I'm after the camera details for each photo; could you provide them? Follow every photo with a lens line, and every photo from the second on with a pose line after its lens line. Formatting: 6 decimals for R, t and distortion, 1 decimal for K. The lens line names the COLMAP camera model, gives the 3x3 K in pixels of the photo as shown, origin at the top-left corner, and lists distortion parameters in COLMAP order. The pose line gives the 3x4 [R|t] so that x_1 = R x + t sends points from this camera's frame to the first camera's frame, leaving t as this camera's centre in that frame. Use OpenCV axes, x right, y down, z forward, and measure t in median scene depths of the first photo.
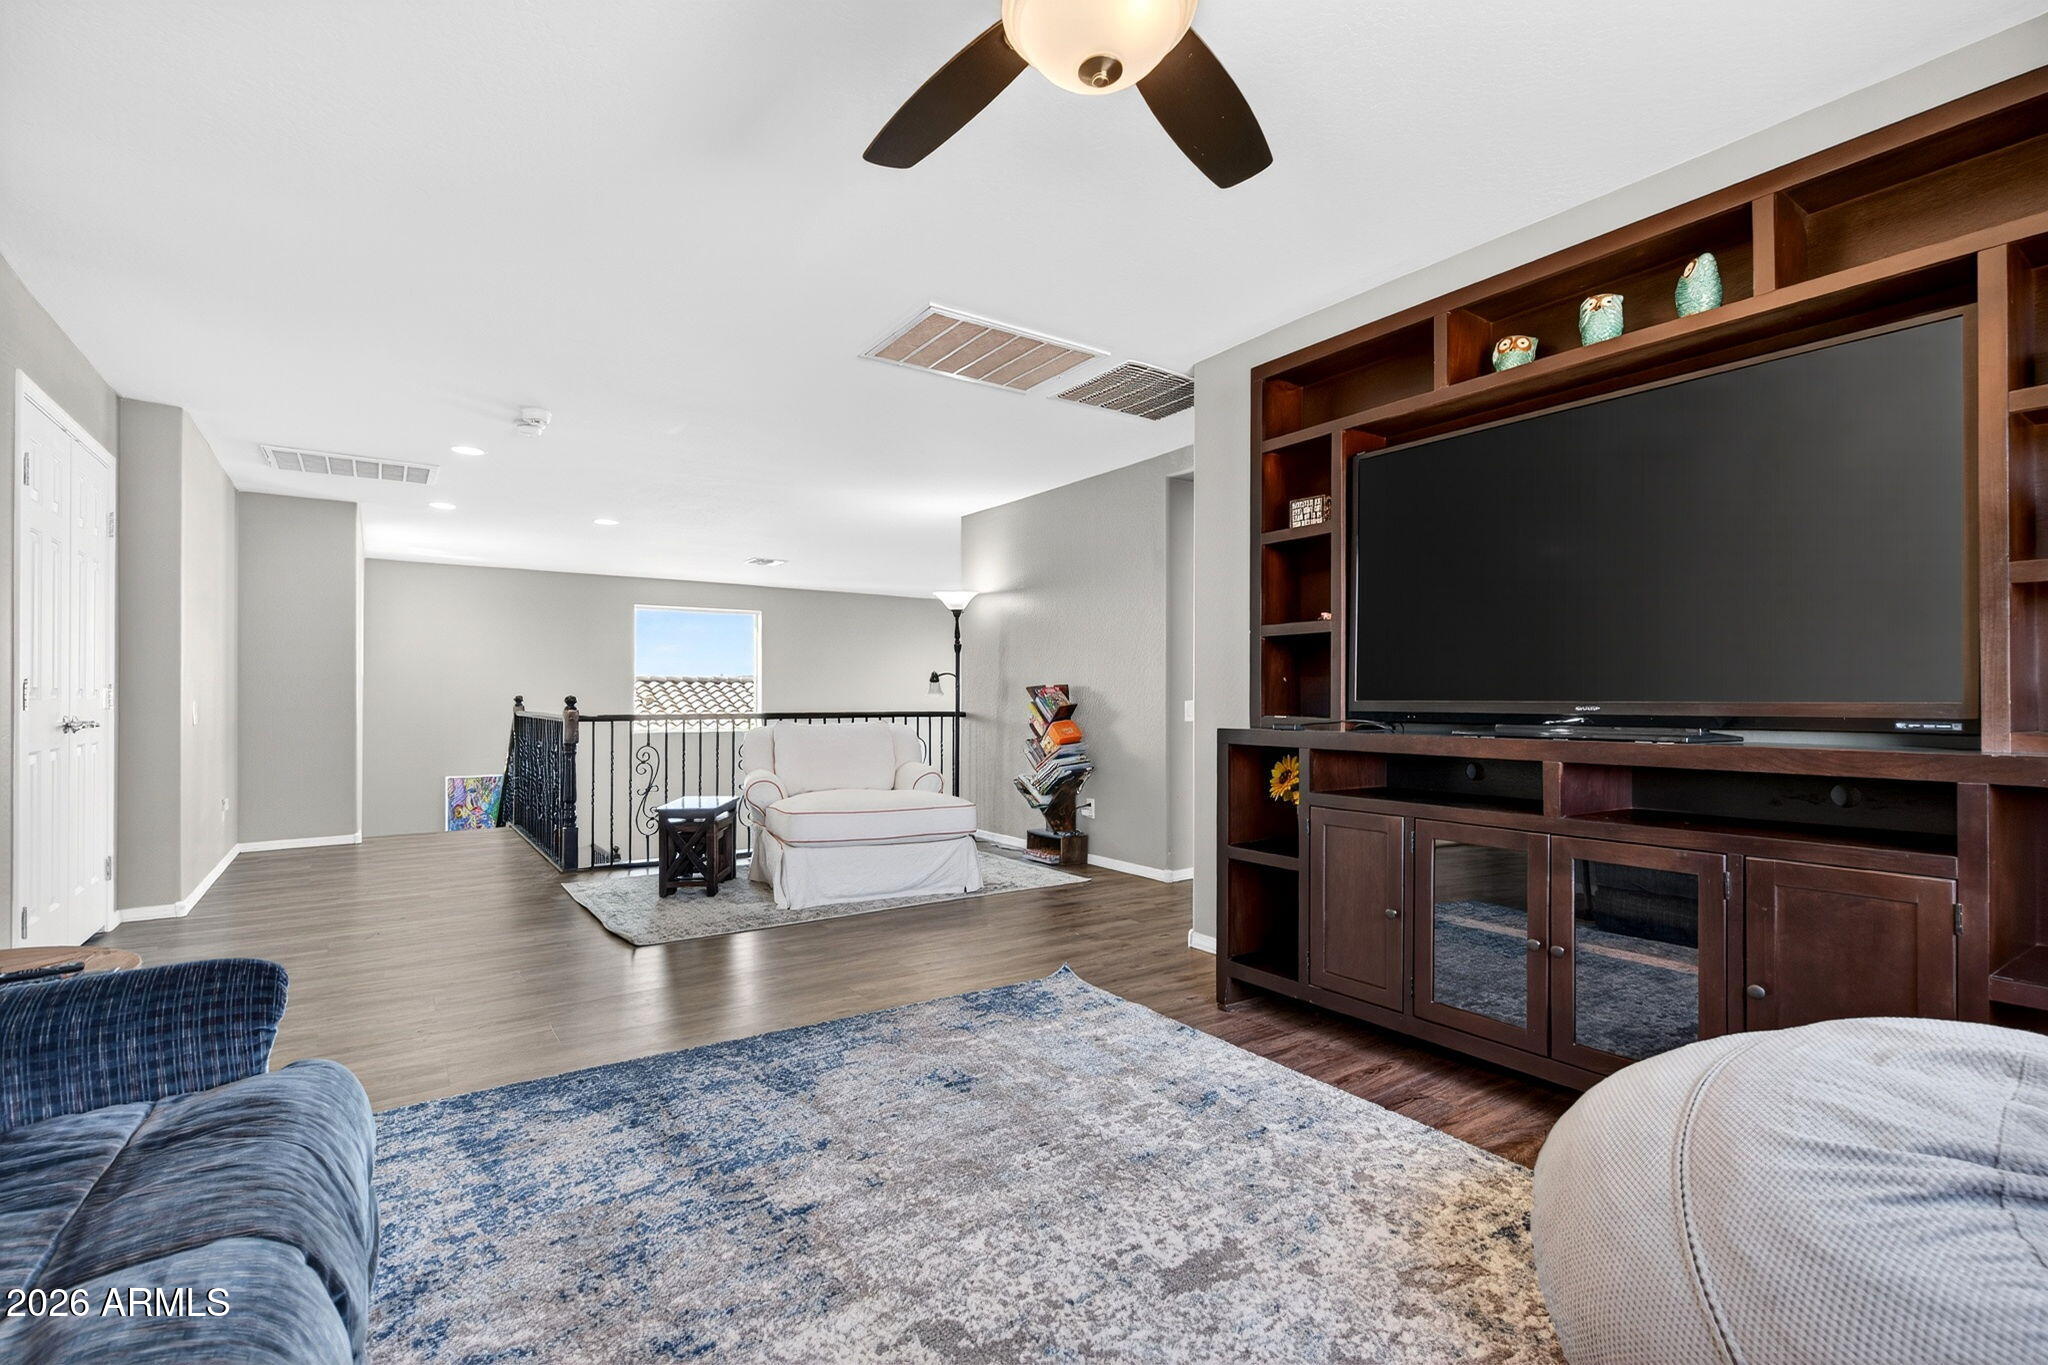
lens RADIAL K [[932.0, 0, 1019.3], [0, 932.0, 700.5], [0, 0, 1]] dist [-0.002198, 0.000148]
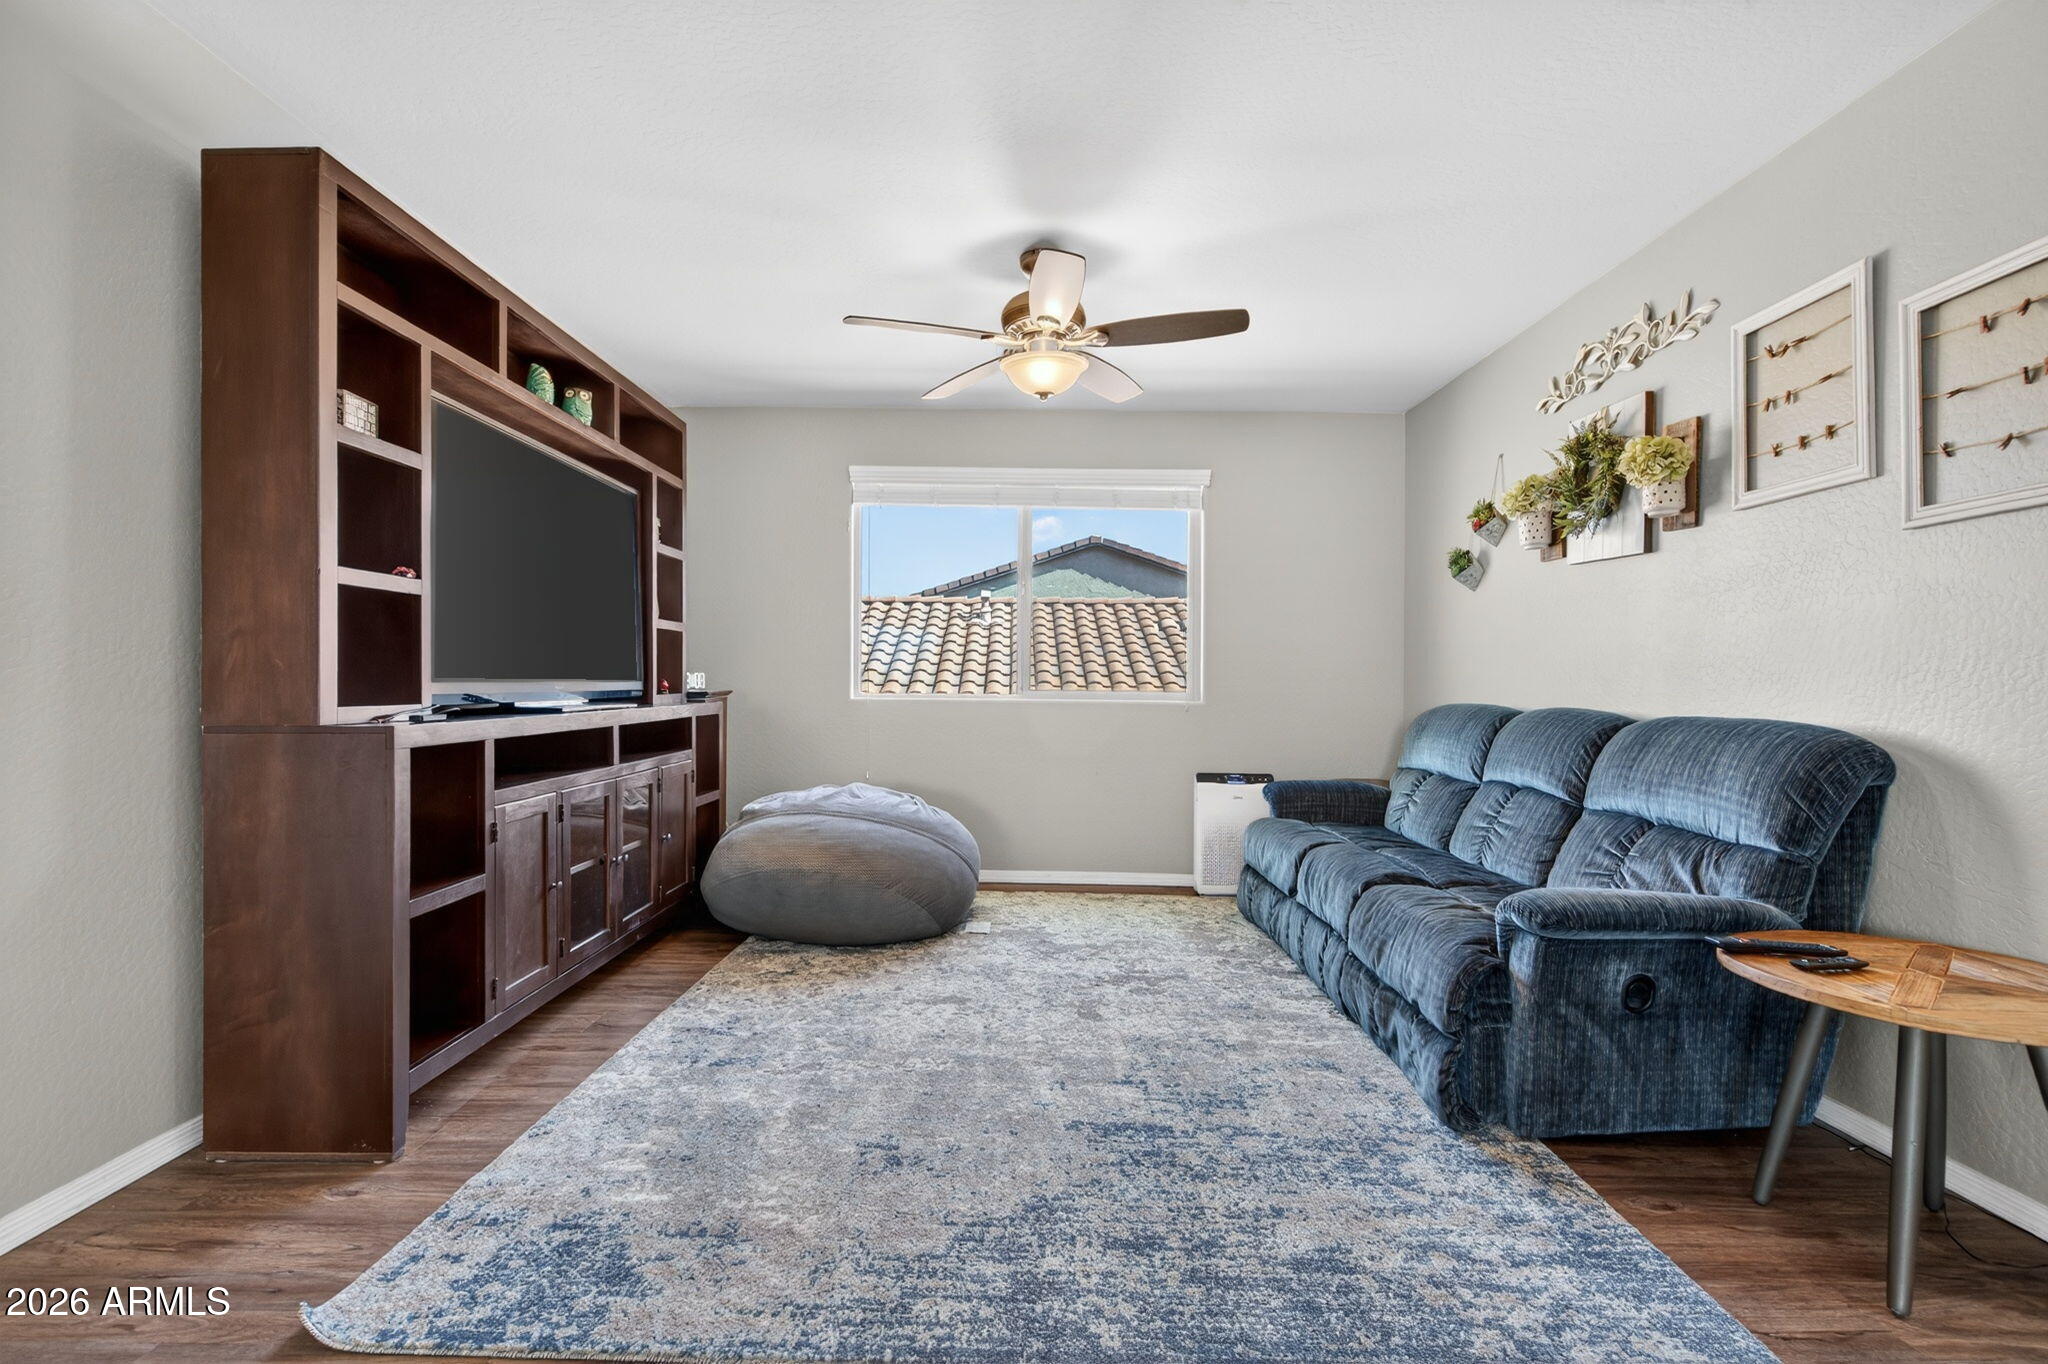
lens RADIAL K [[932.0, 0, 1020.4], [0, 932.0, 680.7], [0, 0, 1]] dist [-0.002198, 0.000148]
pose [[-0.826616, -0.005685, 0.562737, -0.586455], [-0.007539, 0.999971, -0.000972, -0.002842], [-0.562716, -0.005046, -0.826635, 1.506463]]
